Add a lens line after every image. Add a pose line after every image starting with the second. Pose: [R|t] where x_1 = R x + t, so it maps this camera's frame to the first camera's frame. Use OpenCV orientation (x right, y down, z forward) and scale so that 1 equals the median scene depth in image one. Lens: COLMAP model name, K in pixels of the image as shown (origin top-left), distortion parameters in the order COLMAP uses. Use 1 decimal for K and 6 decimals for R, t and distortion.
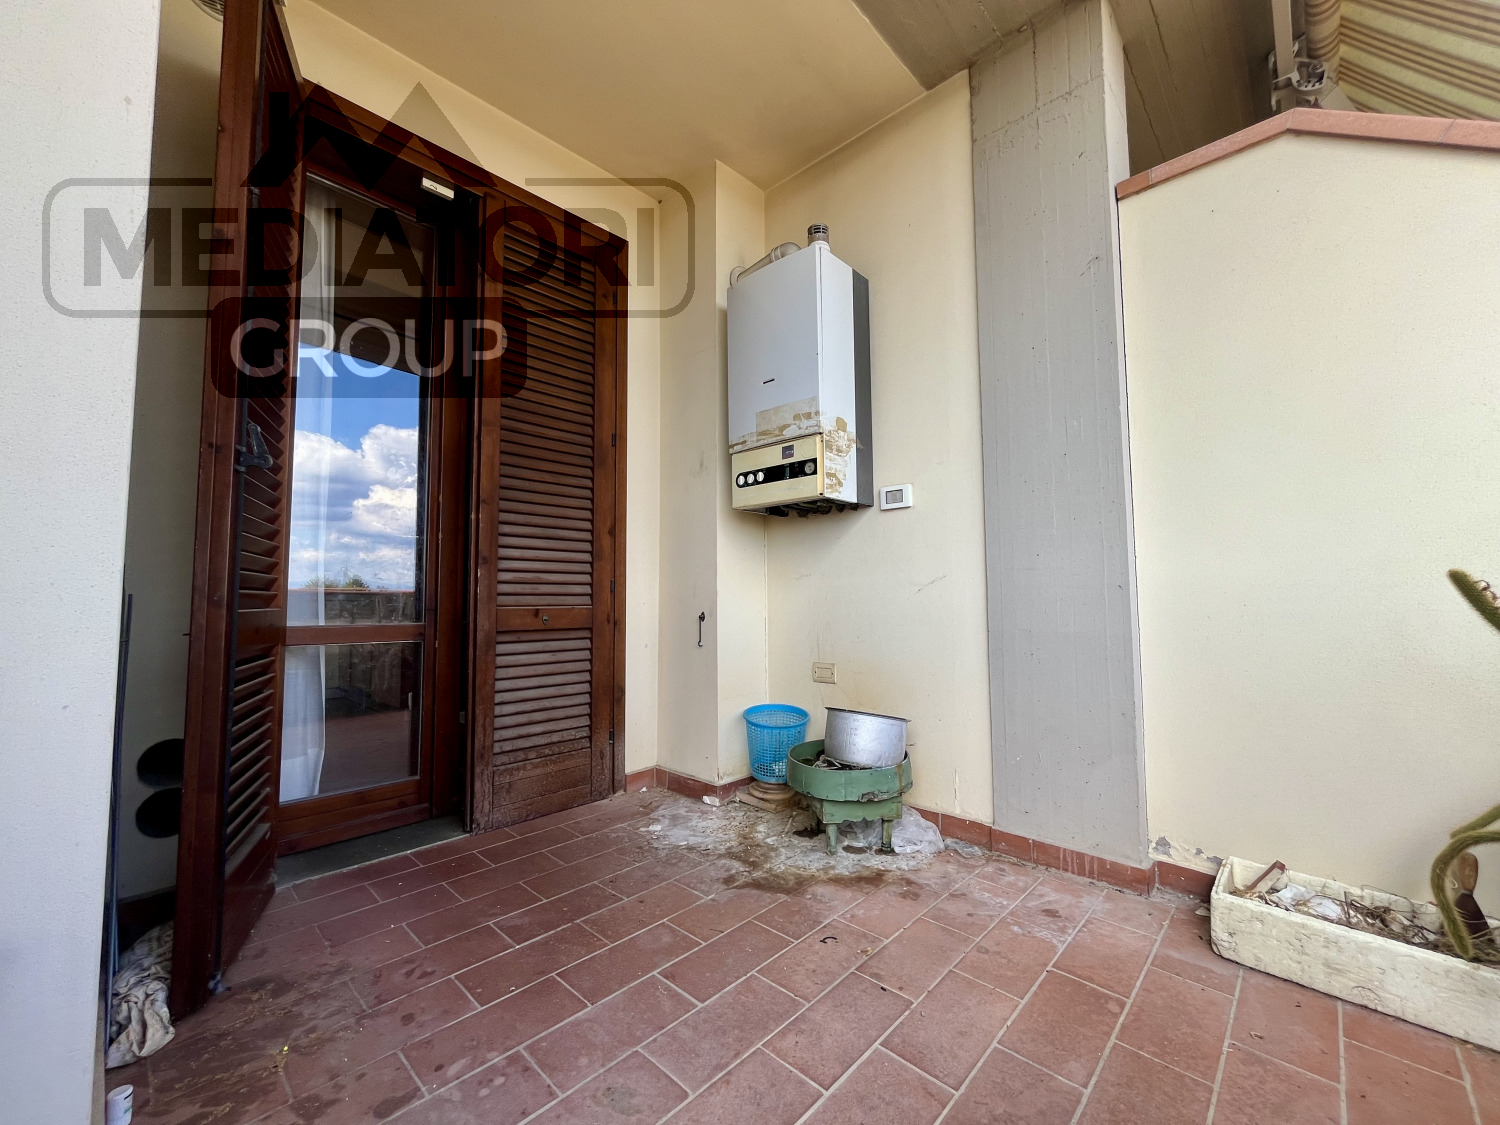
lens RADIAL K [[608.7, 0, 745.4], [0, 608.7, 564.2], [0, 0, 1]] dist [-0.001475, -0.000303]
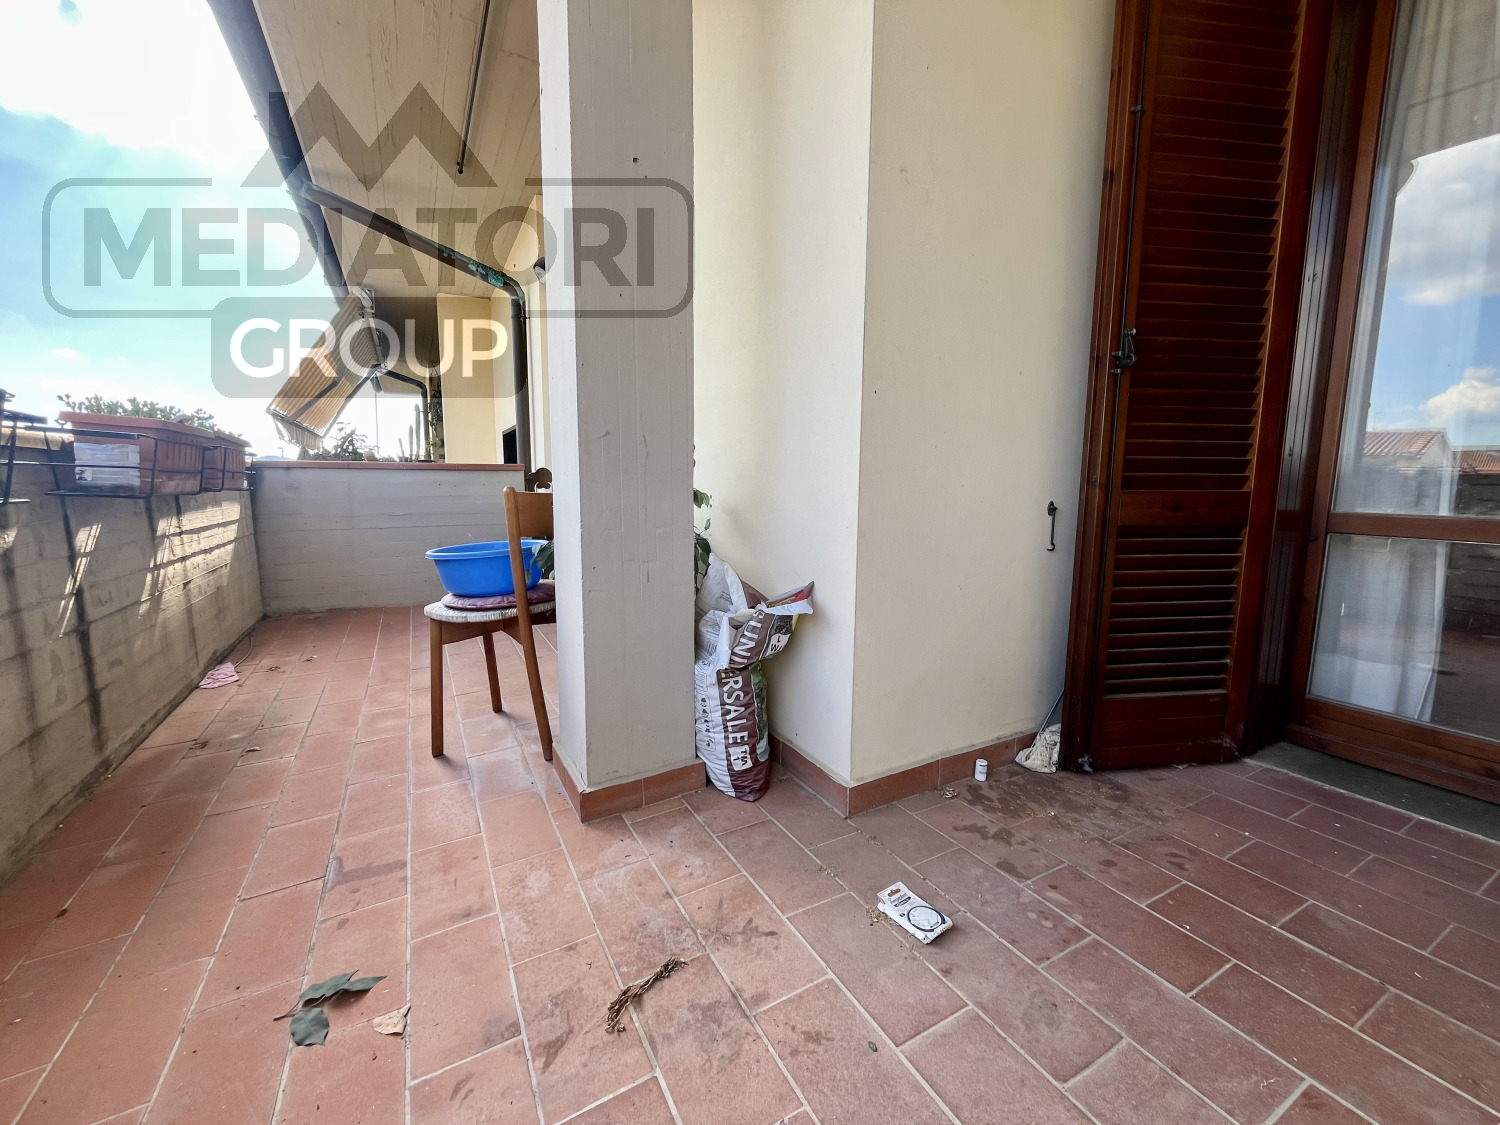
lens RADIAL K [[608.7, 0, 746.5], [0, 608.7, 557.9], [0, 0, 1]] dist [-0.001475, -0.000303]
pose [[-0.310133, 0.120578, -0.943016, 0.567912], [0.052265, 0.992587, 0.109728, 0.038838], [0.949255, -0.015256, -0.314136, 0.668026]]
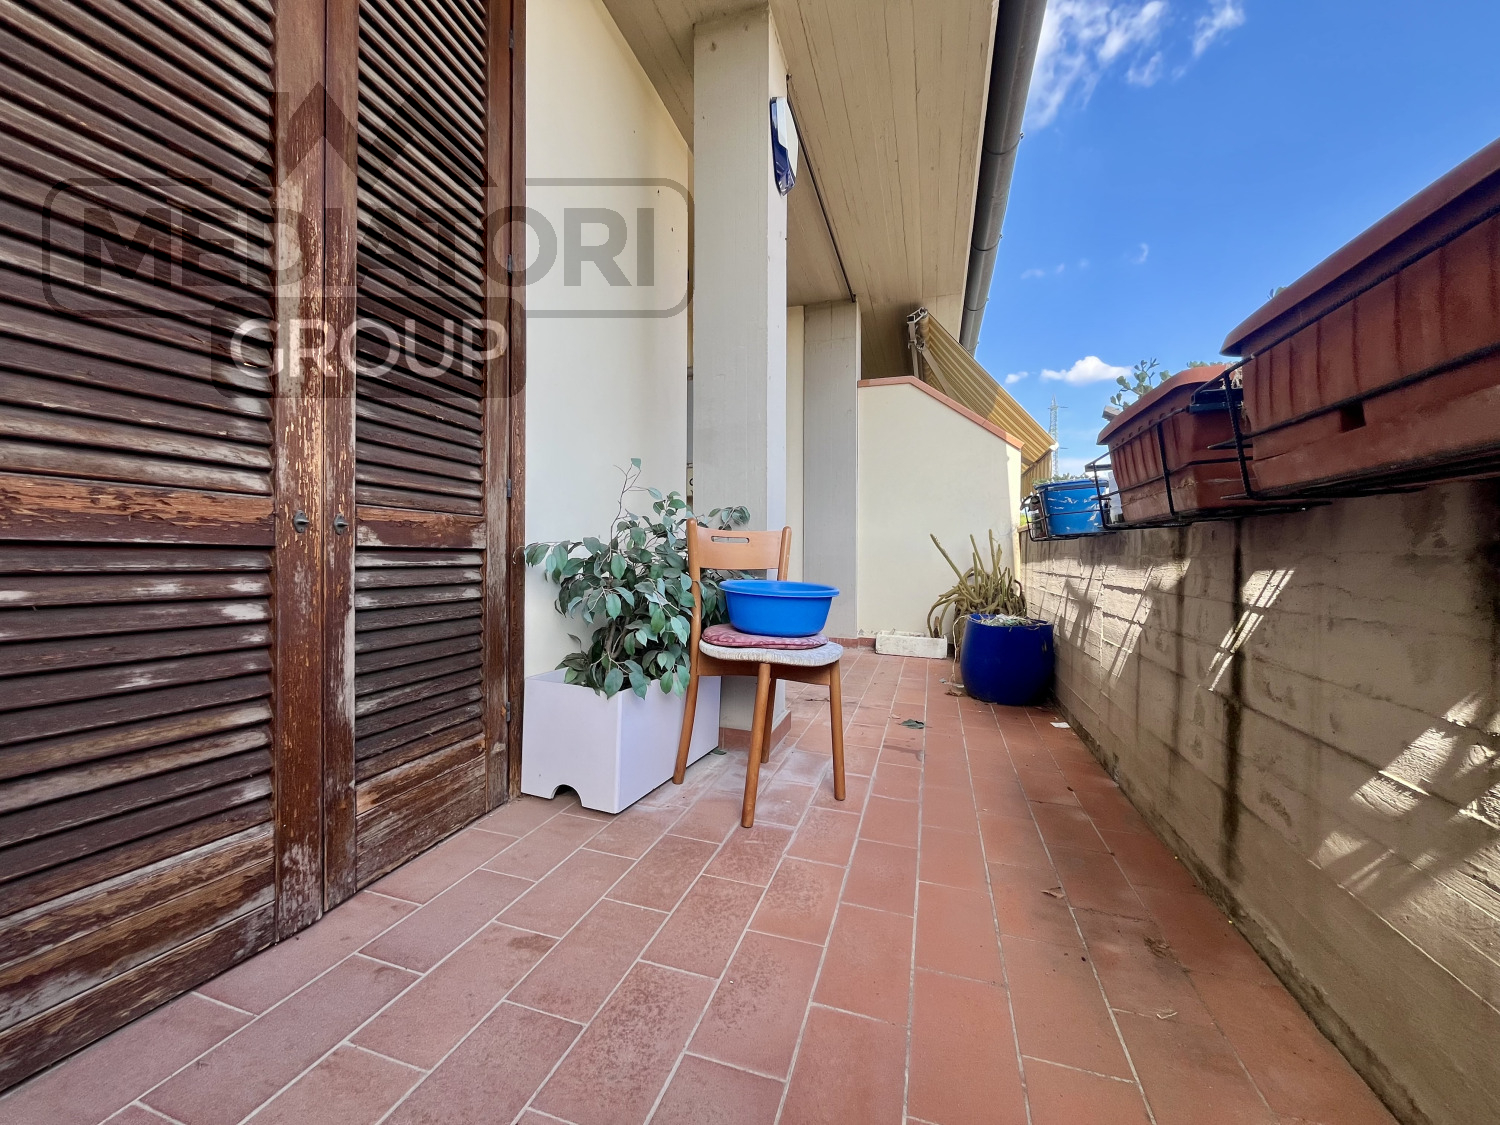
lens RADIAL K [[608.7, 0, 749.6], [0, 608.7, 559.4], [0, 0, 1]] dist [-0.001475, -0.000303]
pose [[0.894411, 0.007723, 0.447178, -1.452260], [-0.035464, 0.997927, 0.053698, 0.003506], [-0.445837, -0.063886, 0.892831, -1.762951]]
